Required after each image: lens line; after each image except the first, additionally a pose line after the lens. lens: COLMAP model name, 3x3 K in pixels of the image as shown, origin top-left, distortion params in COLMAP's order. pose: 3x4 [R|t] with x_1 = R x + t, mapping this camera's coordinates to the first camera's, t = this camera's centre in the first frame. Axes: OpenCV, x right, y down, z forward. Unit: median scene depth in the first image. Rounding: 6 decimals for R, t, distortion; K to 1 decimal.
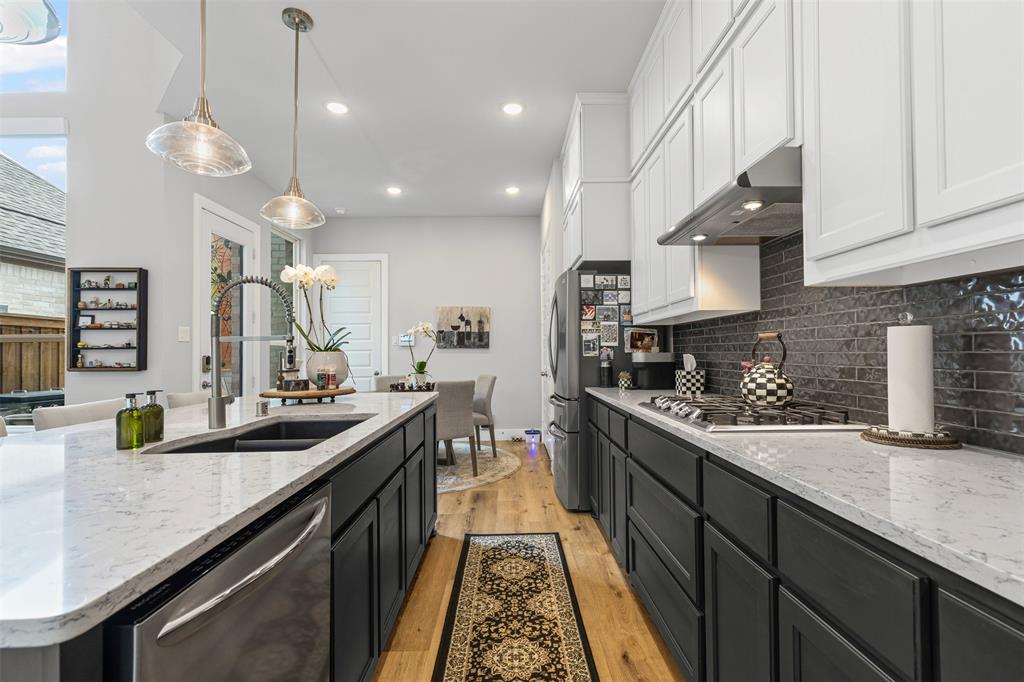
lens RADIAL K [[459.6, 0, 512.5], [0, 459.6, 344.2], [0, 0, 1]] dist [0.007592, -0.000470]
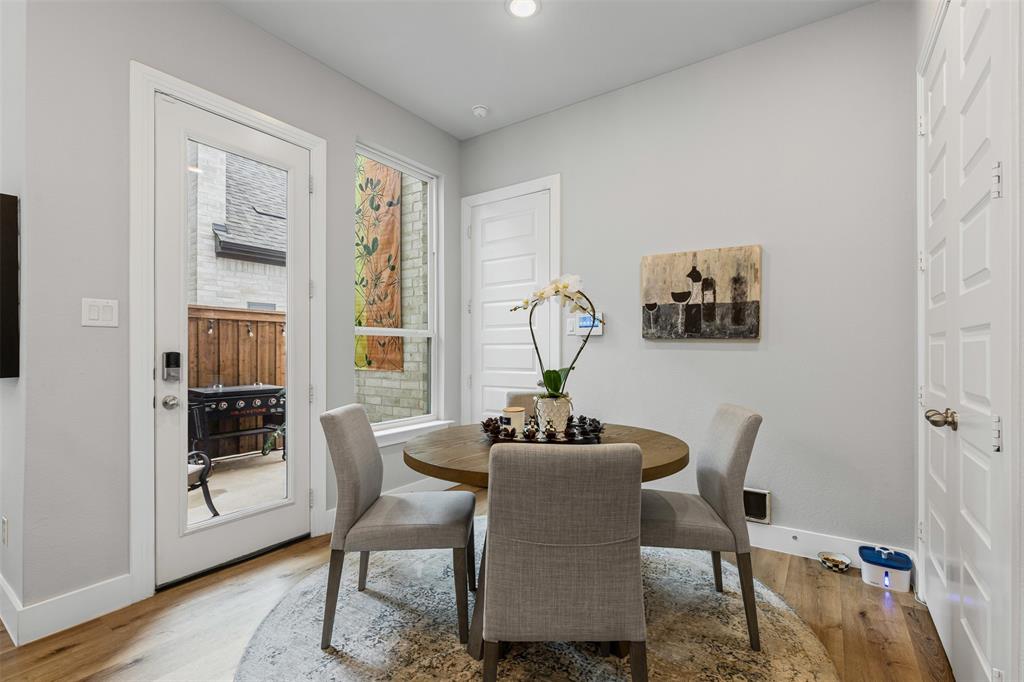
lens RADIAL K [[459.6, 0, 513.5], [0, 459.6, 350.5], [0, 0, 1]] dist [0.007592, -0.000470]
pose [[0.820266, 0.007224, -0.571936, 0.015824], [0.006971, 0.999720, 0.022625, 0.015640], [0.571939, -0.022545, 0.819986, 0.900829]]
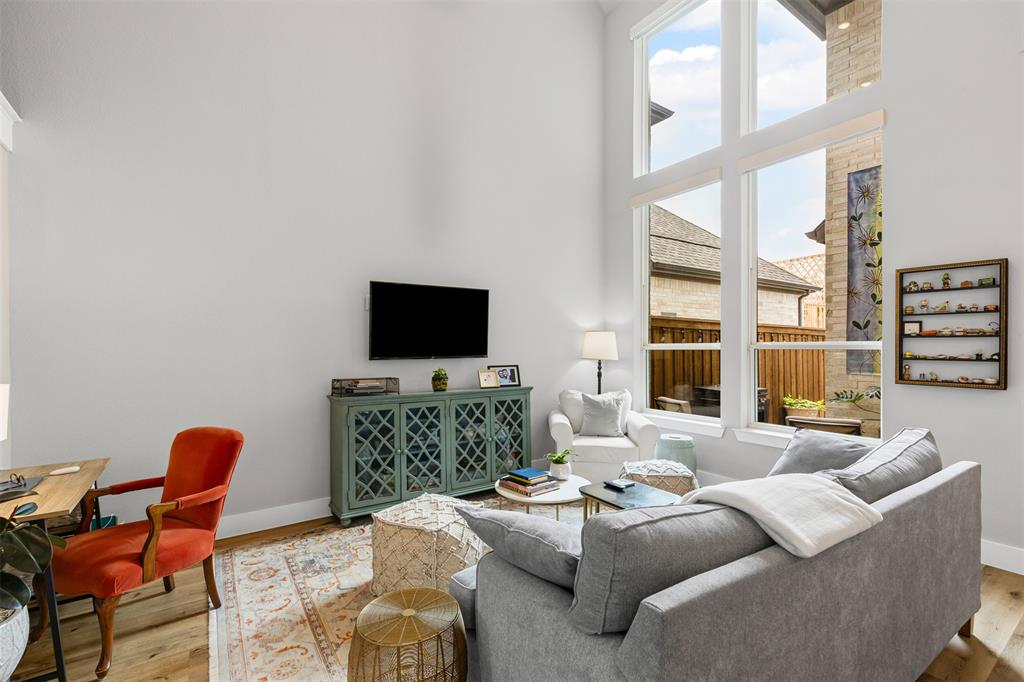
lens RADIAL K [[459.6, 0, 518.0], [0, 459.6, 347.7], [0, 0, 1]] dist [0.007592, -0.000470]
pose [[0.566915, 0.009088, -0.823726, -0.621448], [0.012296, 0.999734, 0.019493, -0.038933], [0.823684, -0.021179, 0.566653, -0.129870]]
